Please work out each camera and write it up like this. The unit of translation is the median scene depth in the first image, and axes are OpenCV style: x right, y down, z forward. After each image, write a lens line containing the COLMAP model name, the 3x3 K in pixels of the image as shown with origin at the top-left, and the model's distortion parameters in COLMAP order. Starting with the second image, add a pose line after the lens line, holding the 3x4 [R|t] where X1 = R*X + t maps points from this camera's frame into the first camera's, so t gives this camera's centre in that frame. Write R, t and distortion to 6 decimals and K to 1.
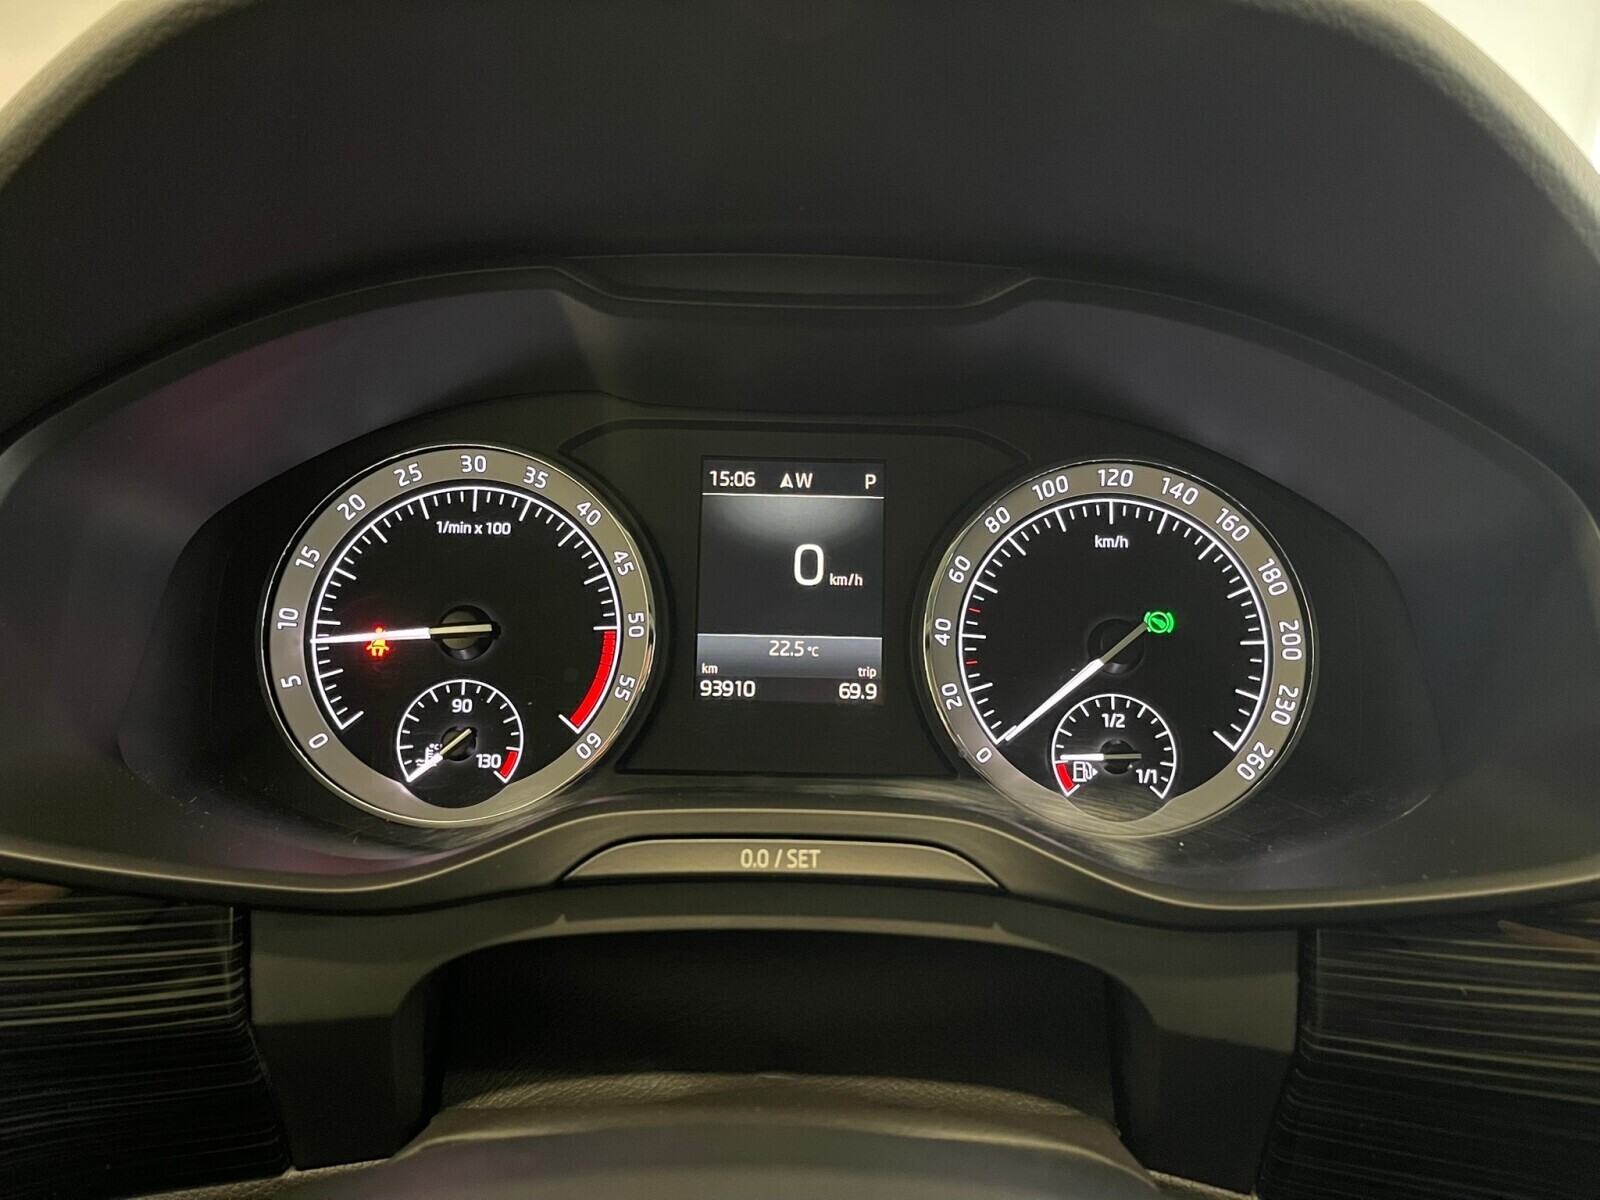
lens RADIAL K [[1213.9, 0, 796.5], [0, 1213.9, 603.0], [0, 0, 1]] dist [0.065121, -0.088531]
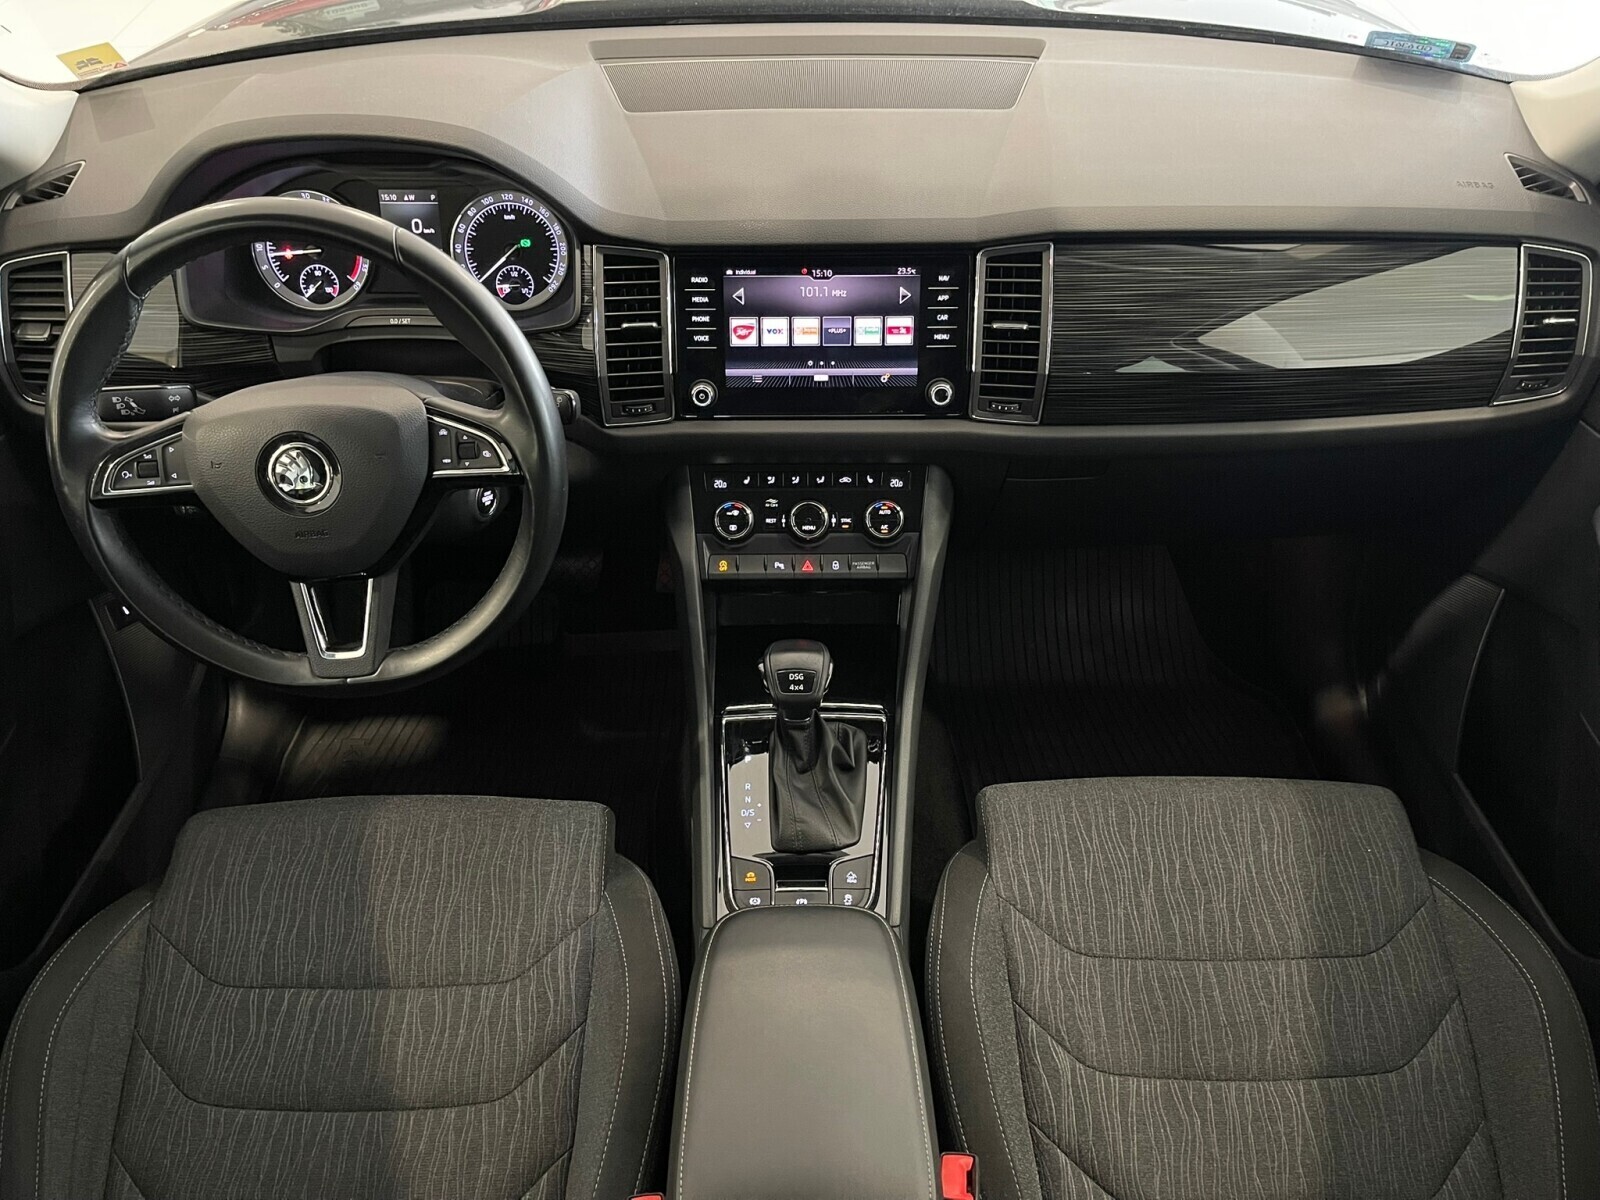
lens RADIAL K [[1213.9, 0, 796.5], [0, 1213.9, 603.0], [0, 0, 1]] dist [0.065121, -0.088531]
pose [[0.999765, -0.020210, -0.007808, 1.044171], [0.021496, 0.880302, 0.473927, -0.683675], [-0.002705, -0.473983, 0.880530, -2.389390]]
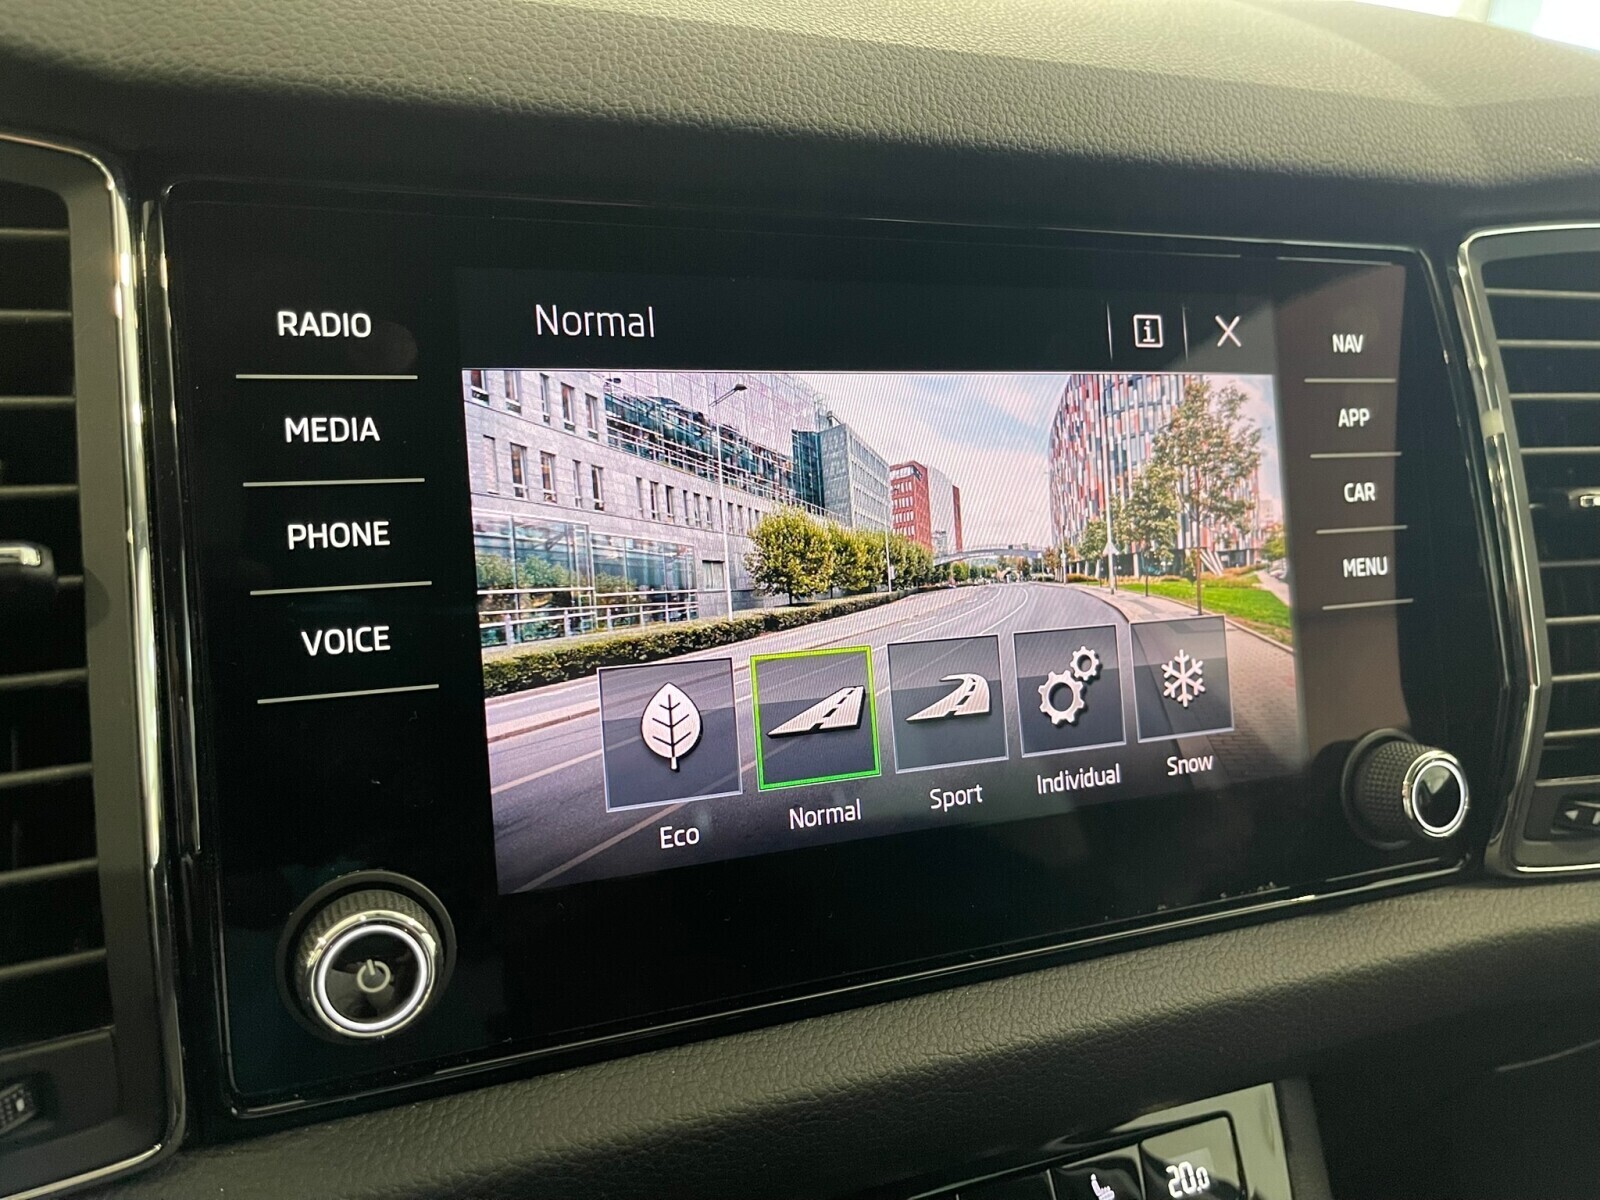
lens RADIAL K [[1213.3, 0, 793.0], [0, 1213.3, 600.2], [0, 0, 1]] dist [0.054600, -0.099772]
pose [[0.924136, -0.080912, 0.373398, 0.768528], [0.027986, 0.989028, 0.145051, 0.109692], [-0.381038, -0.123597, 0.916261, 0.130081]]
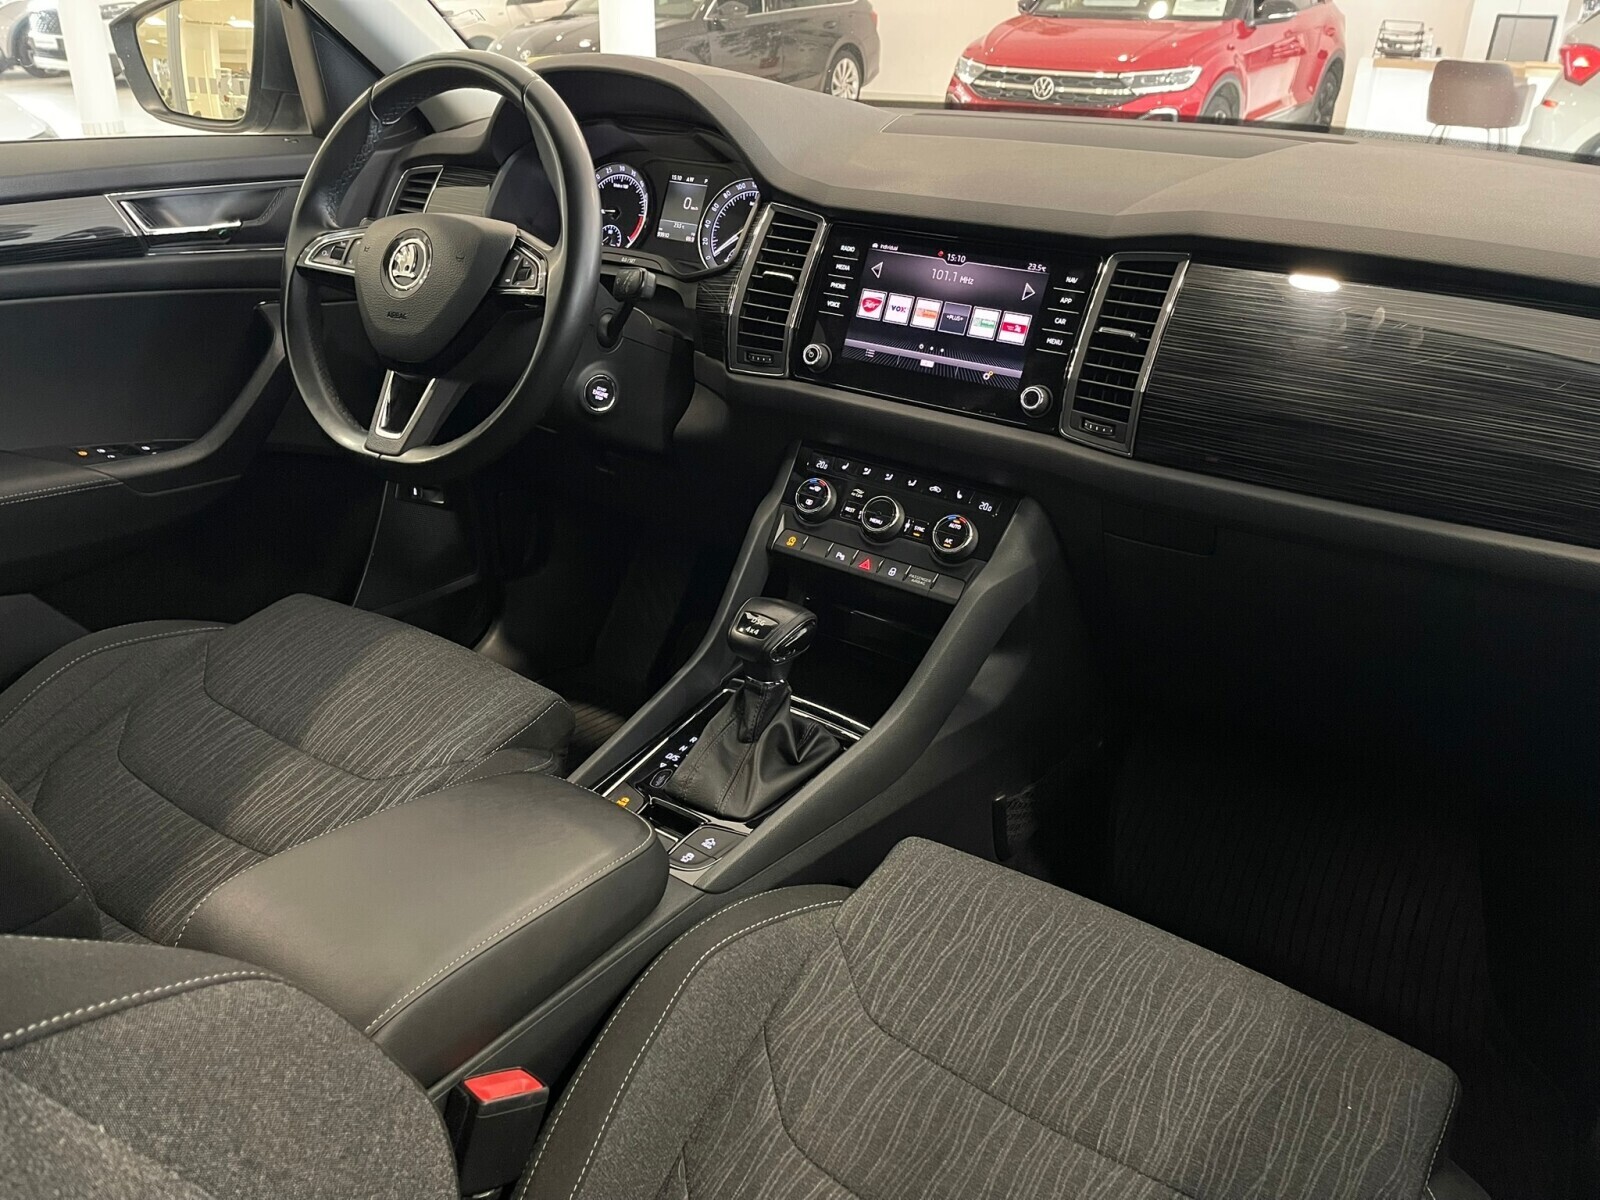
lens RADIAL K [[1213.3, 0, 793.0], [0, 1213.3, 600.2], [0, 0, 1]] dist [0.054600, -0.099772]
pose [[0.818764, 0.252166, -0.515789, 2.536612], [-0.151947, 0.961522, 0.228881, 0.235809], [0.553658, -0.109027, 0.825576, -2.052084]]
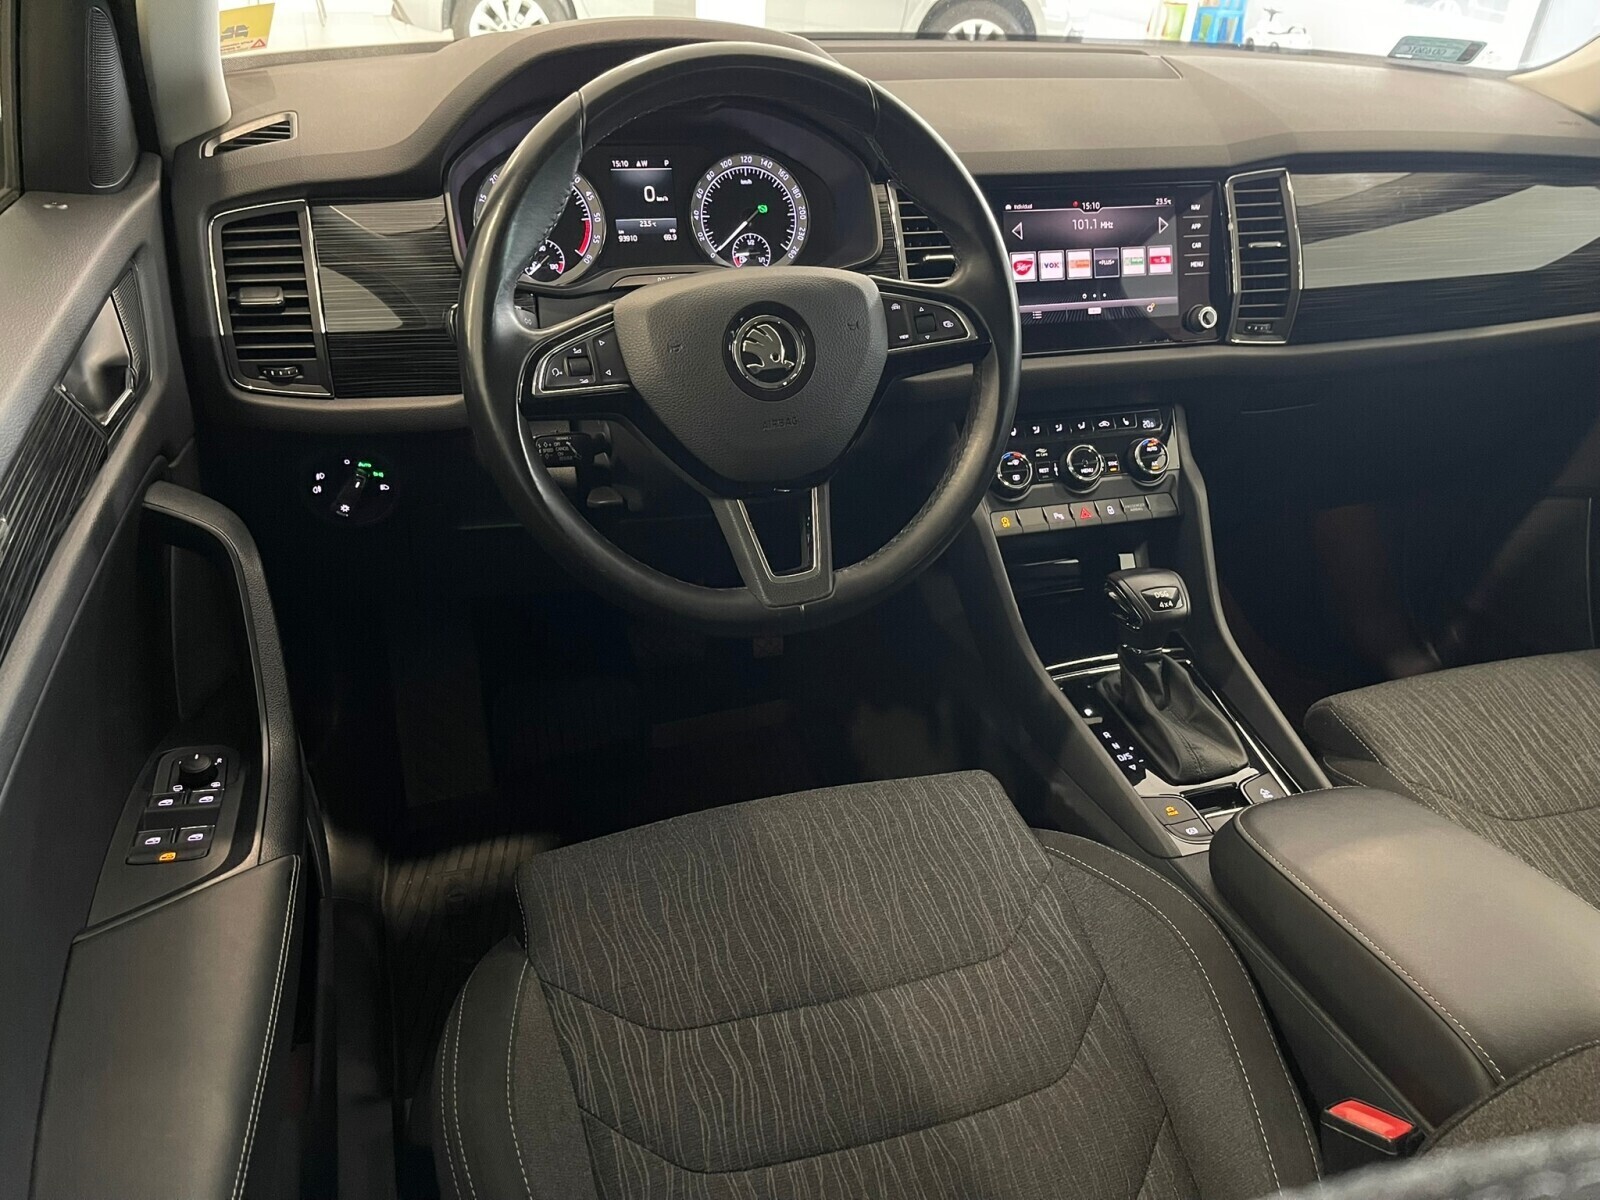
lens RADIAL K [[1233.1, 0, 791.4], [0, 1233.1, 610.2], [0, 0, 1]] dist [0.026528, -0.004913]
pose [[0.948071, -0.139121, 0.286017, -0.683928], [0.048880, 0.952312, 0.301186, 0.045013], [-0.314279, -0.271565, 0.909660, -2.190878]]
